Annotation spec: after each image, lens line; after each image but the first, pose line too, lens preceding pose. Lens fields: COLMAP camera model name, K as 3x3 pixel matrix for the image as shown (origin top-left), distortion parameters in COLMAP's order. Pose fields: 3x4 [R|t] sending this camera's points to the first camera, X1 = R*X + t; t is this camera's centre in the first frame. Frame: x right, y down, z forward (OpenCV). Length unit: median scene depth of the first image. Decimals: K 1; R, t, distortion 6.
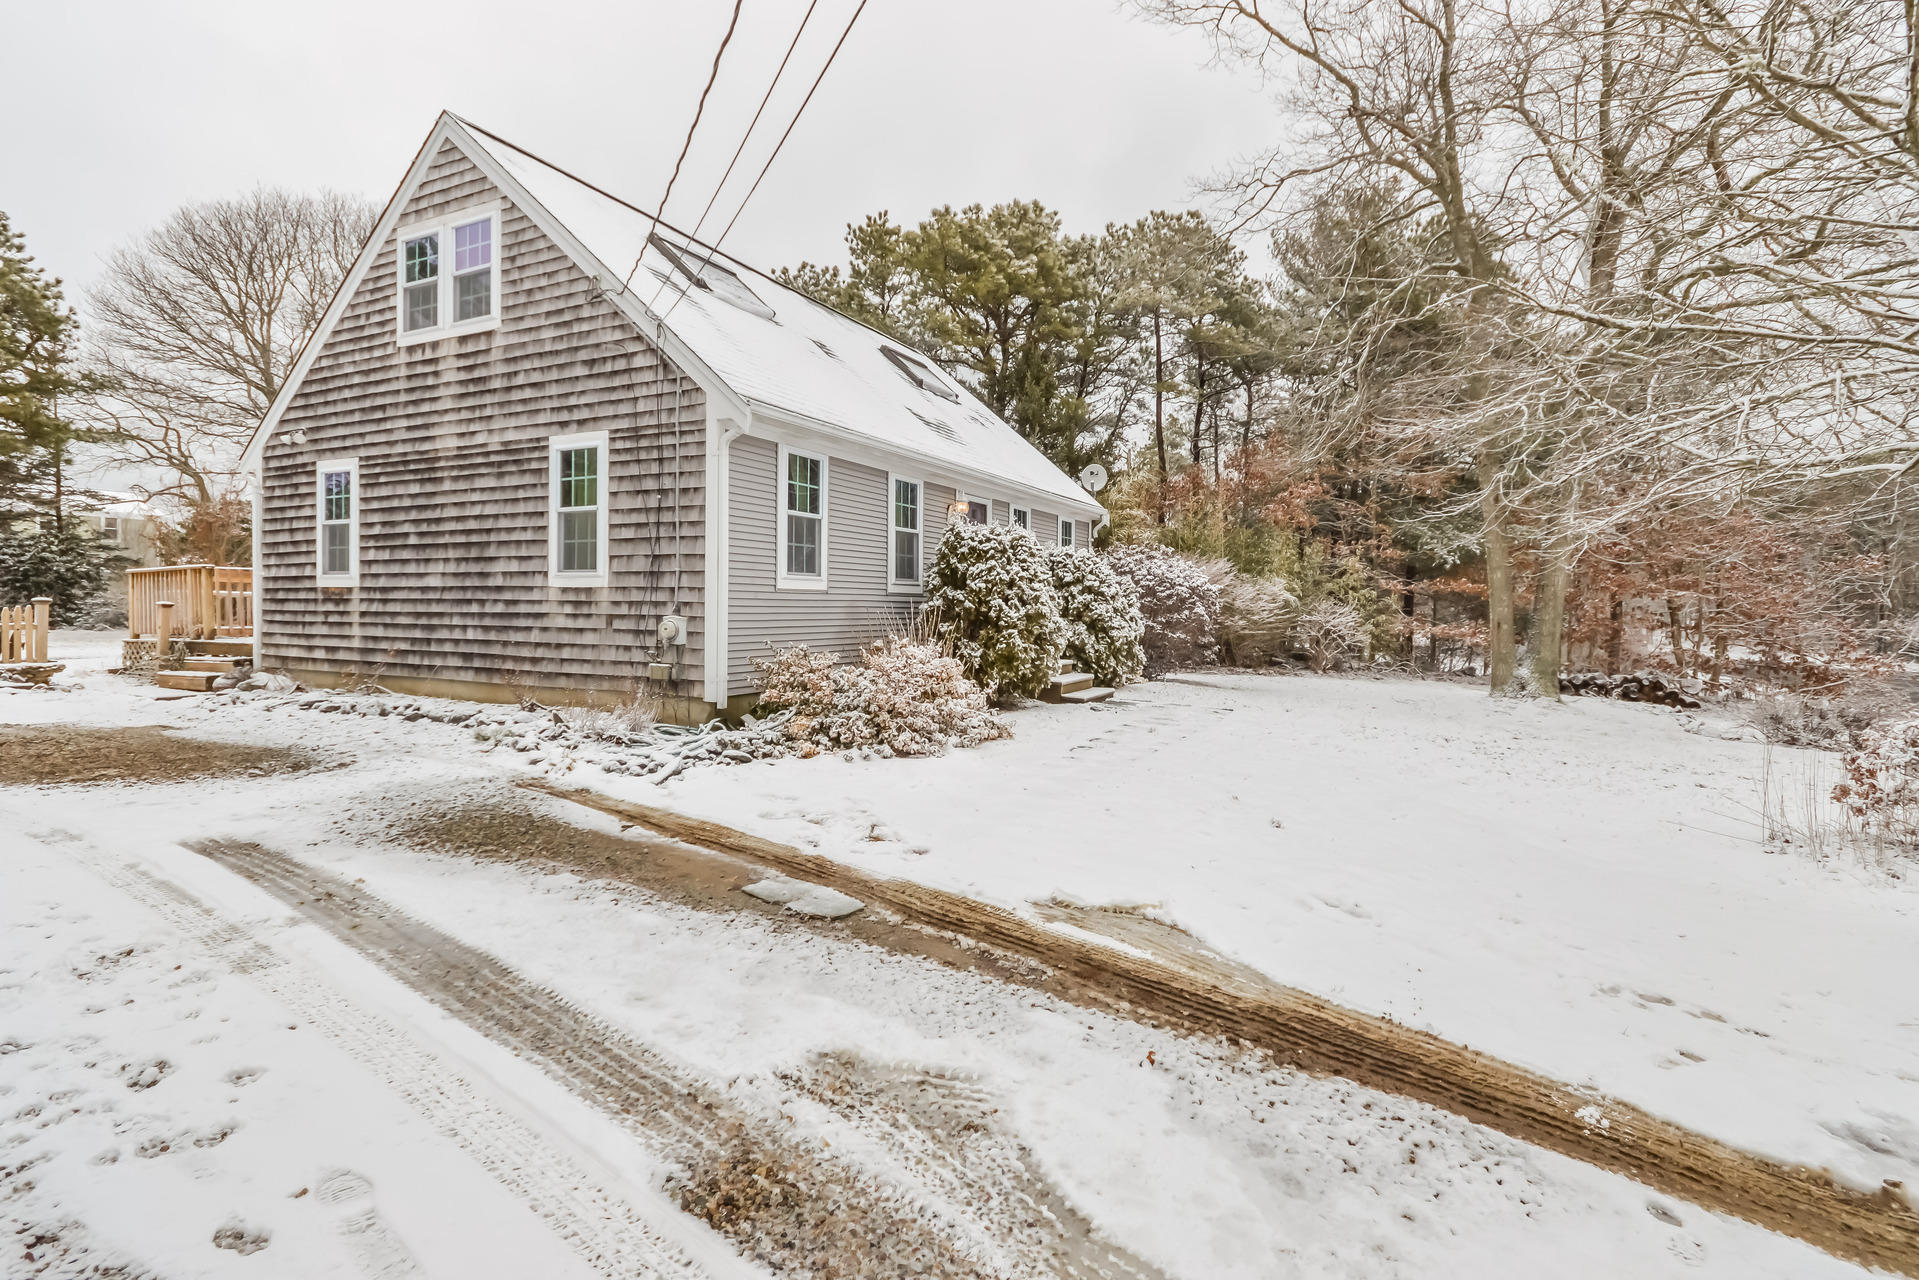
lens RADIAL K [[924.3, 0, 1000.0], [0, 924.3, 631.1], [0, 0, 1]] dist [-0.000888, -0.000694]
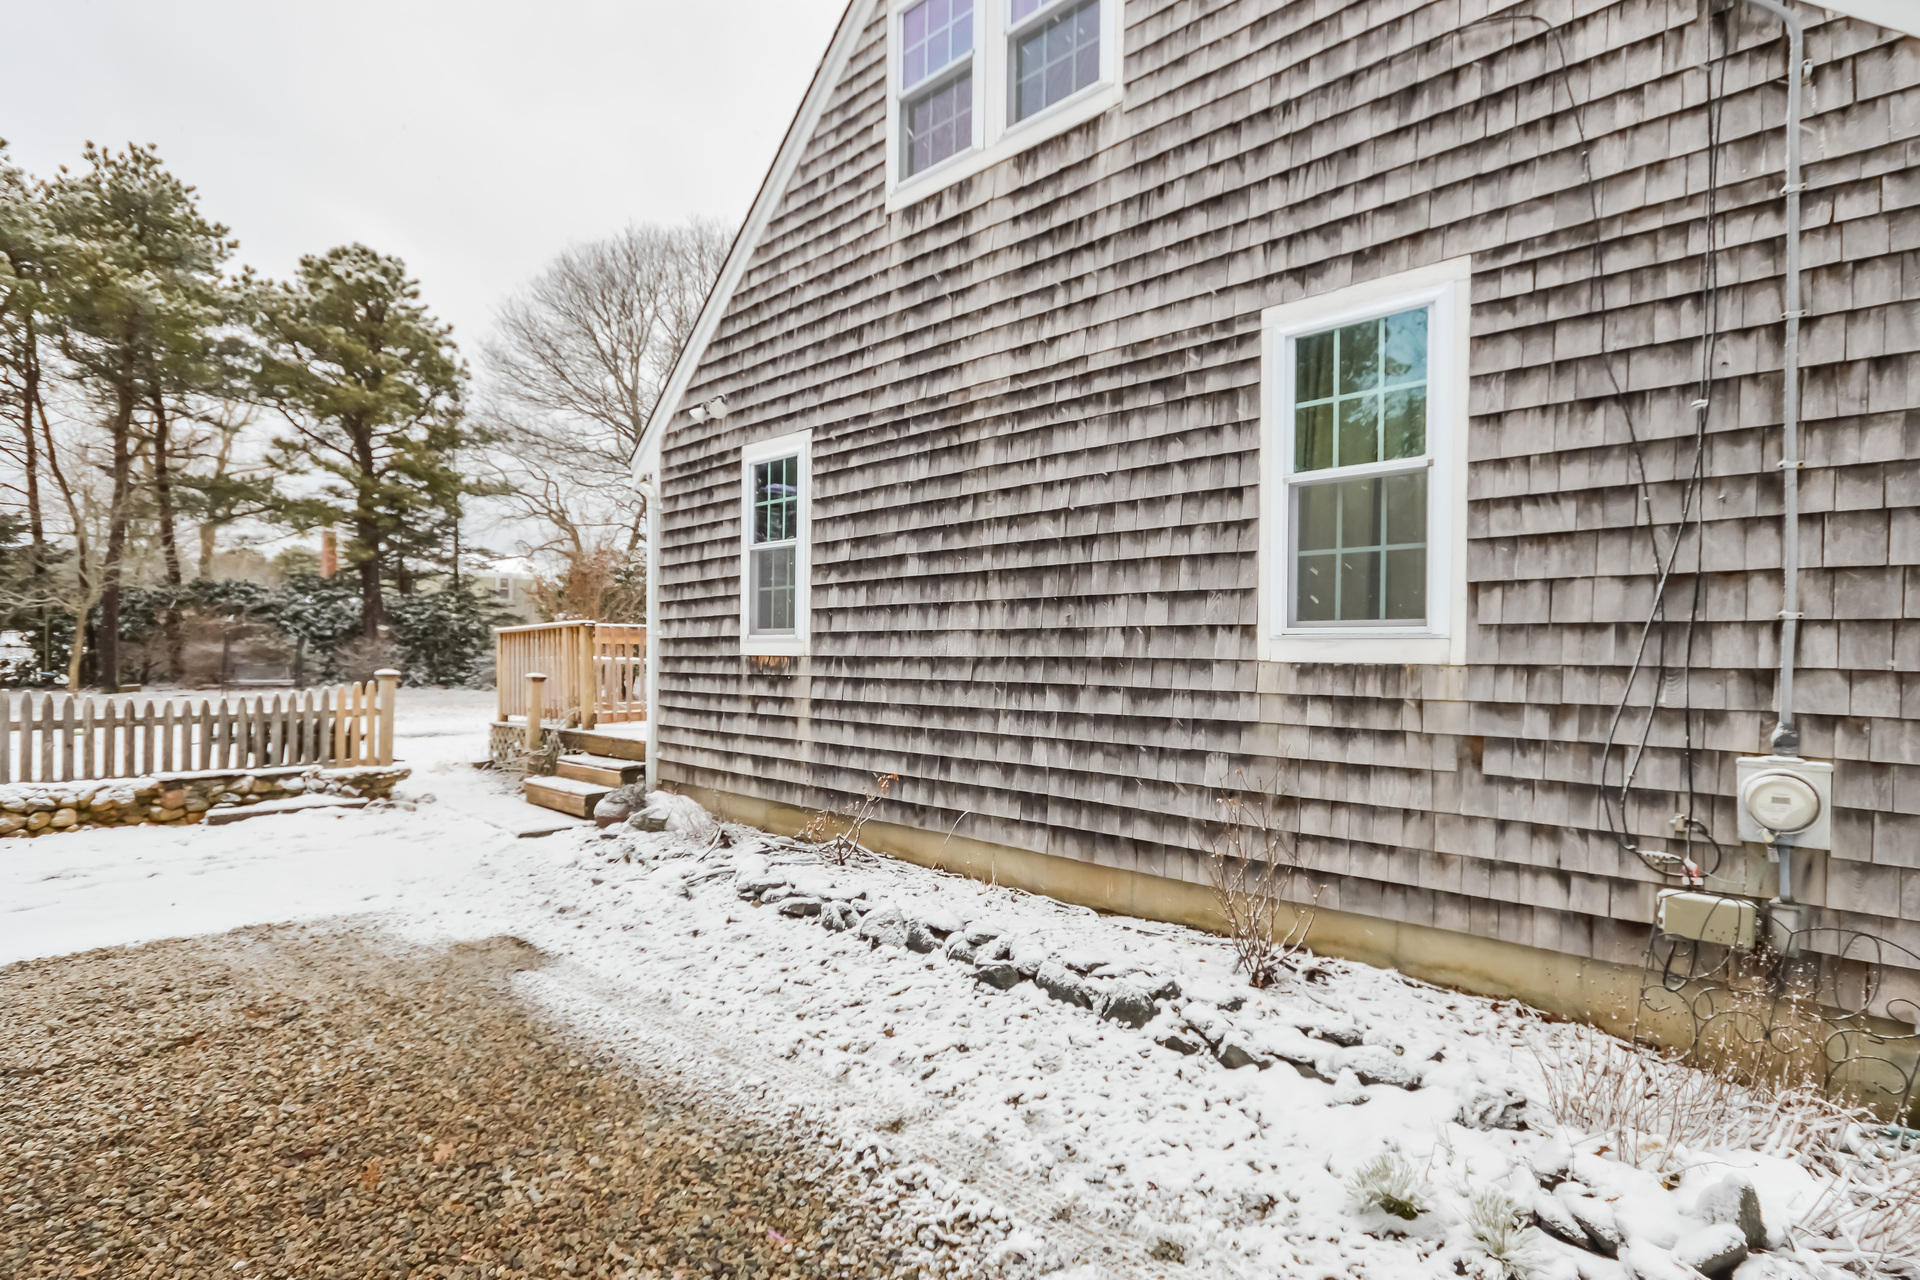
lens RADIAL K [[981.2, 0, 987.4], [0, 981.2, 669.0], [0, 0, 1]] dist [0.000595, -0.000231]
pose [[0.951439, 0.001505, -0.307834, -0.412724], [-0.005747, 0.999901, -0.012873, -0.033208], [0.307784, 0.014017, 0.951353, 0.468341]]
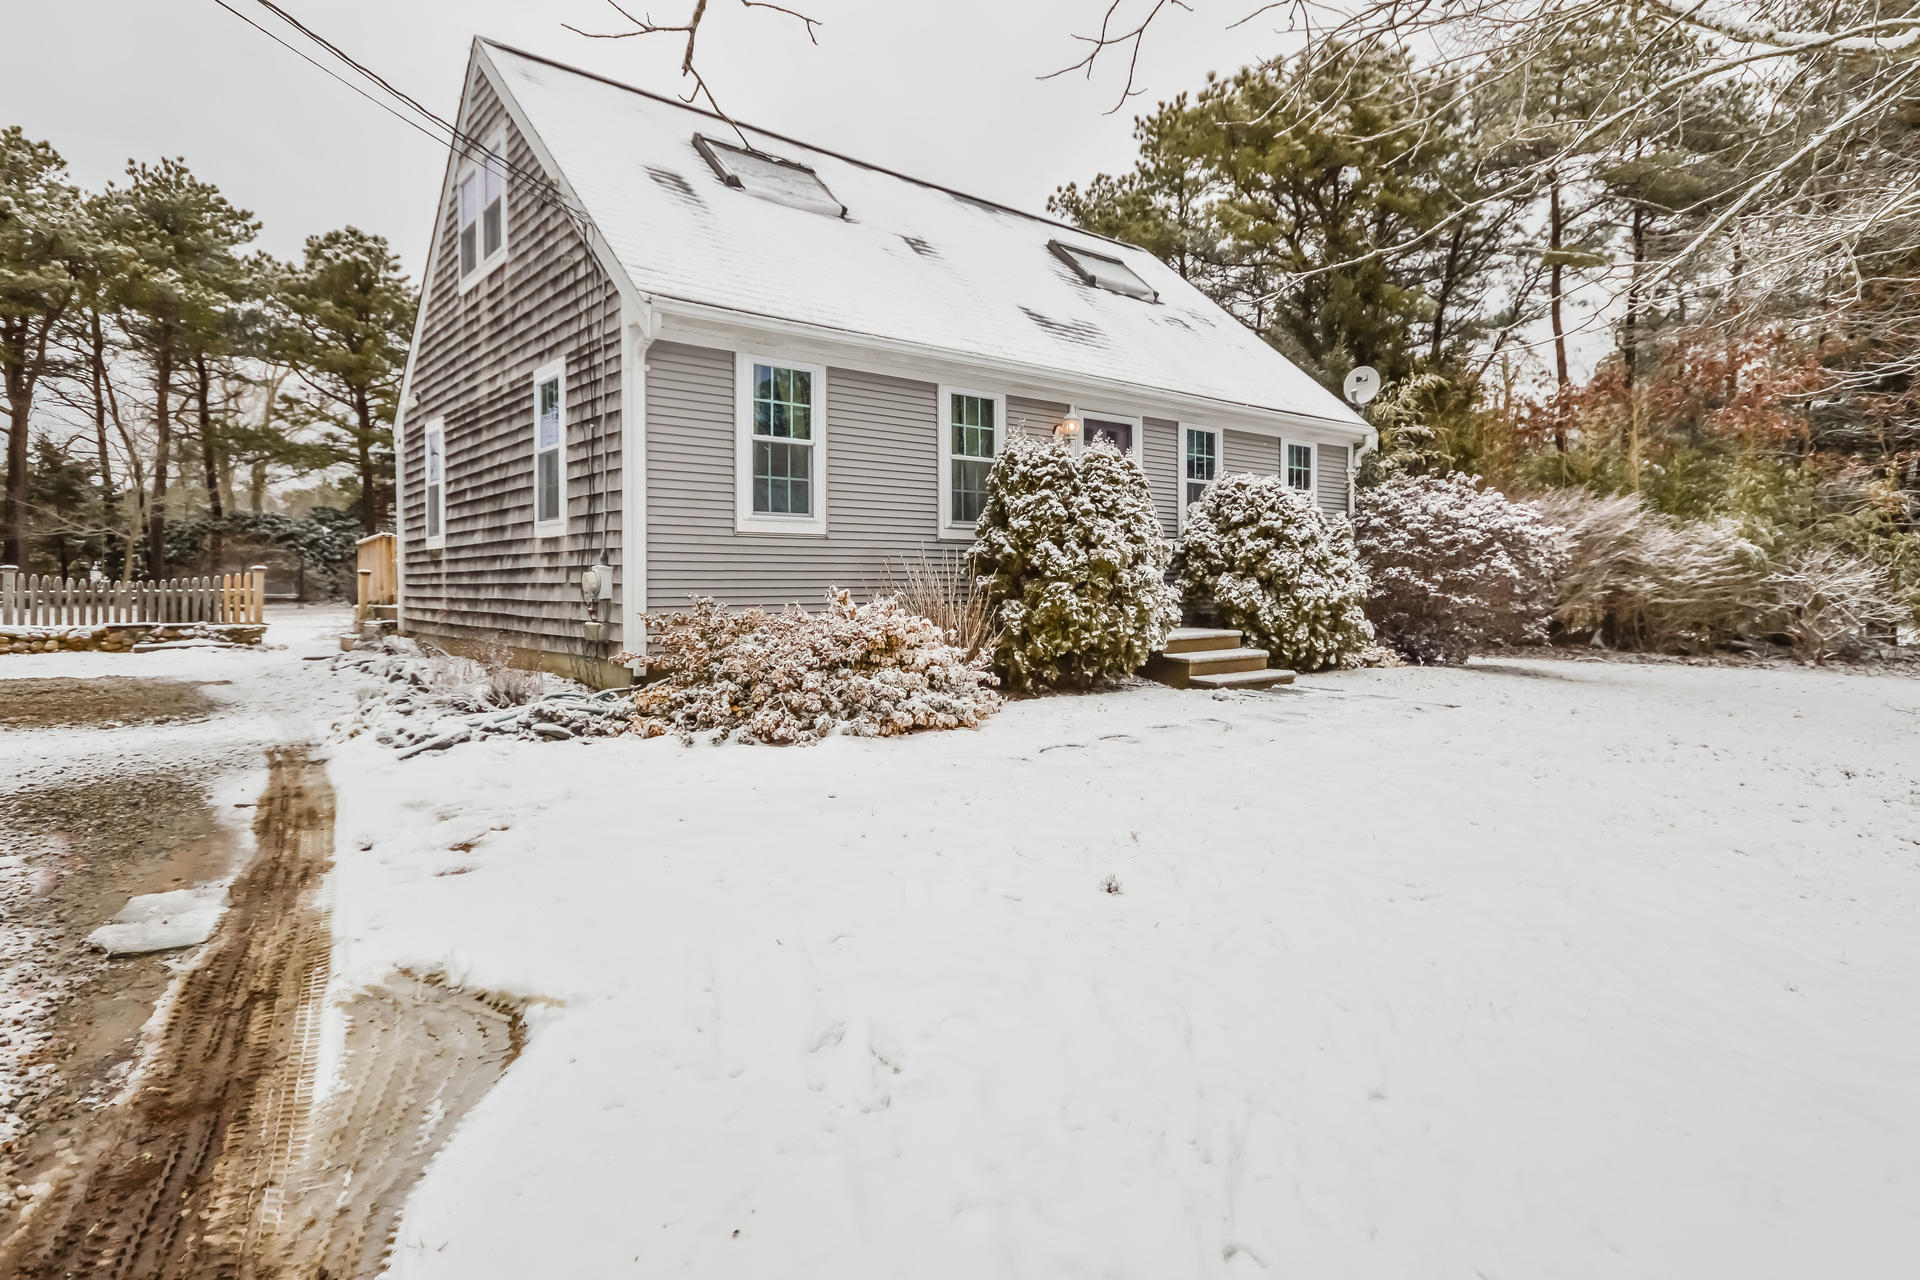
lens RADIAL K [[1055.8, 0, 972.5], [0, 1055.8, 604.0], [0, 0, 1]] dist [0.019534, 0.000029]
pose [[0.910966, -0.003613, -0.412466, 0.287365], [0.000187, 0.999965, -0.008348, 0.021891], [0.412482, 0.007528, 0.910935, 0.209272]]
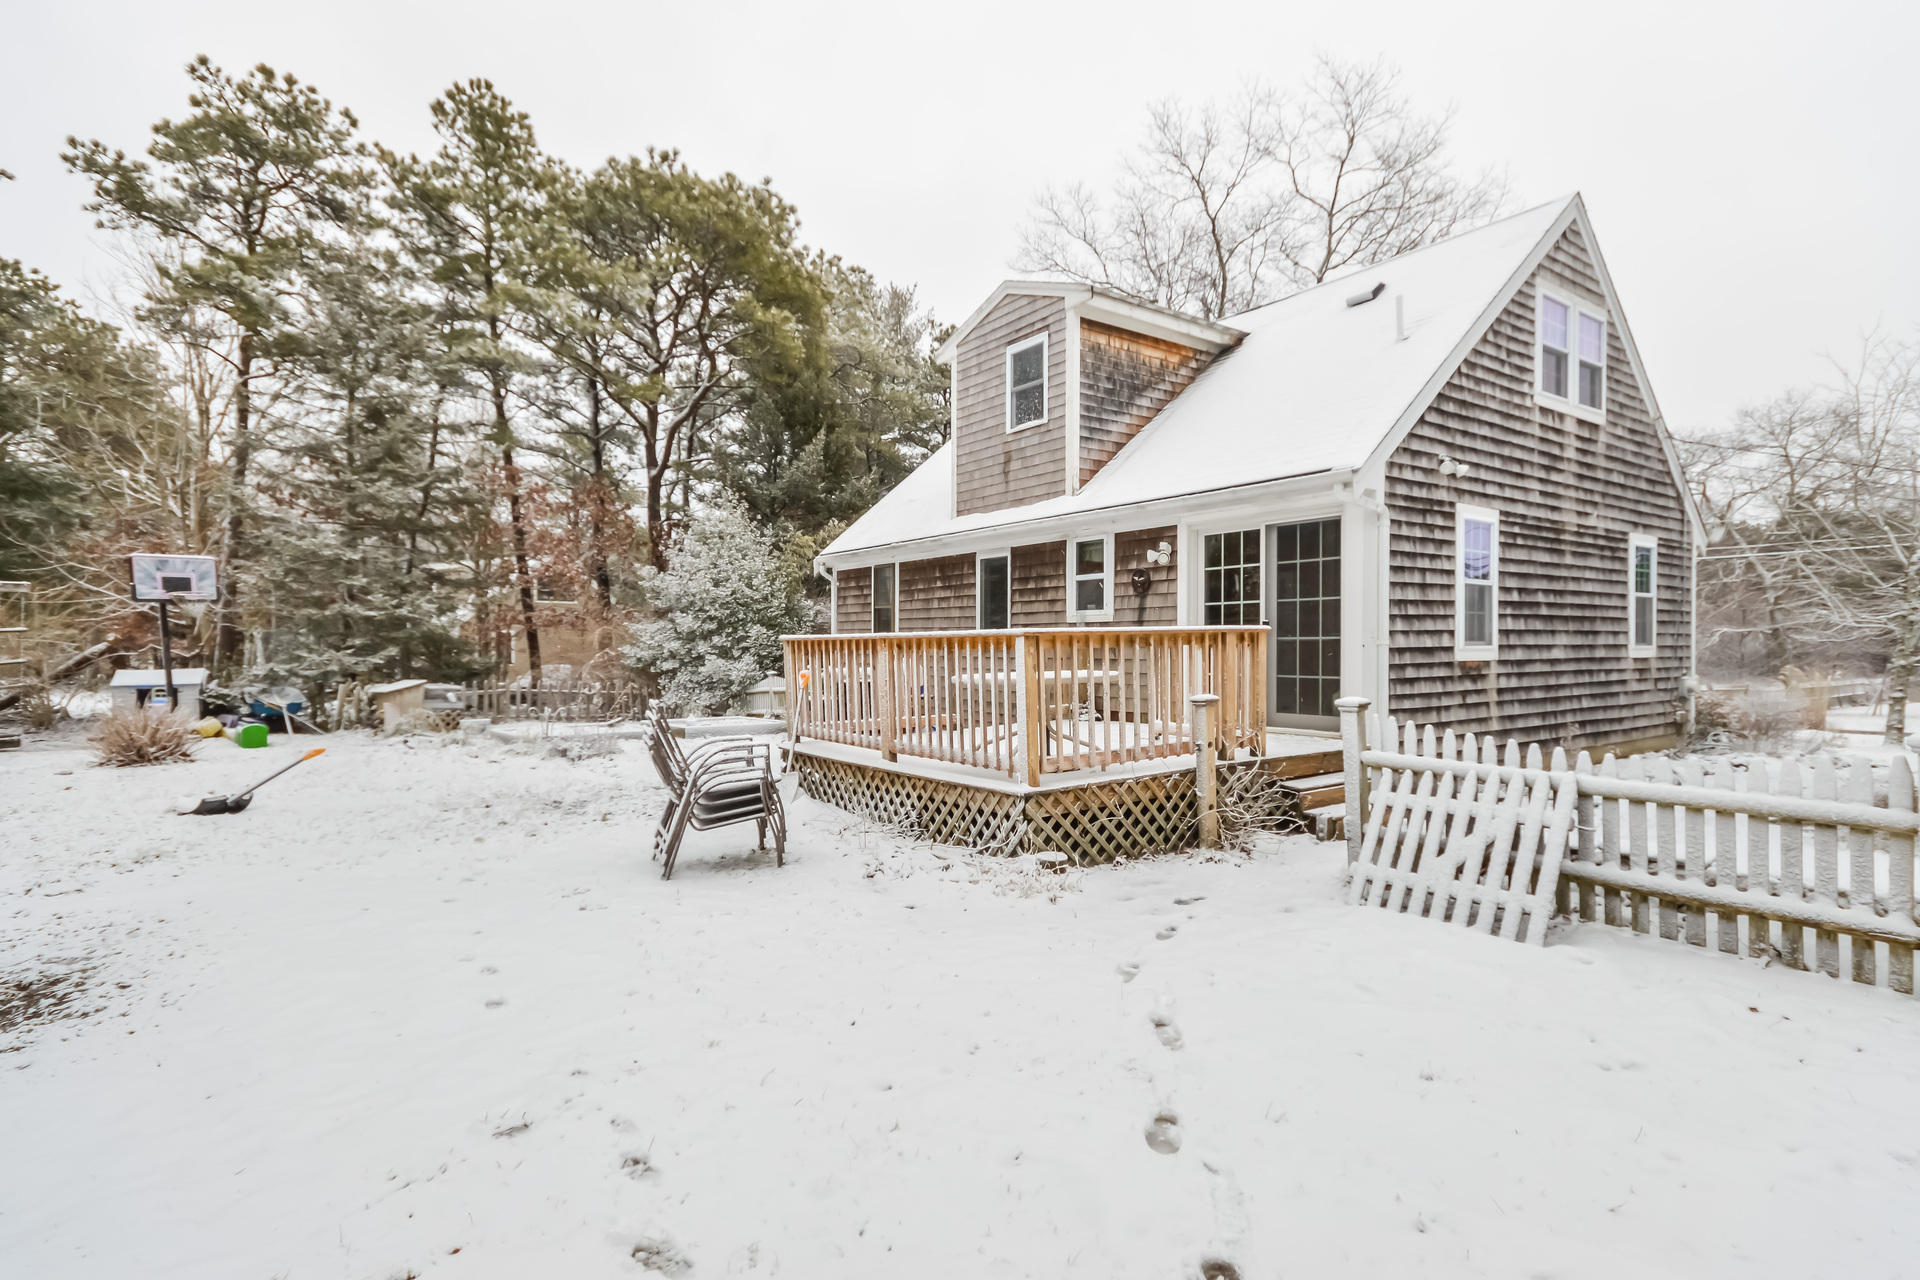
lens RADIAL K [[932.4, 0, 962.4], [0, 932.4, 658.5], [0, 0, 1]] dist [0.000341, -0.000008]
pose [[0.471970, -0.027900, 0.881173, -1.736539], [0.022165, 0.999559, 0.019777, -0.079396], [-0.881336, 0.010197, 0.472380, 1.051239]]
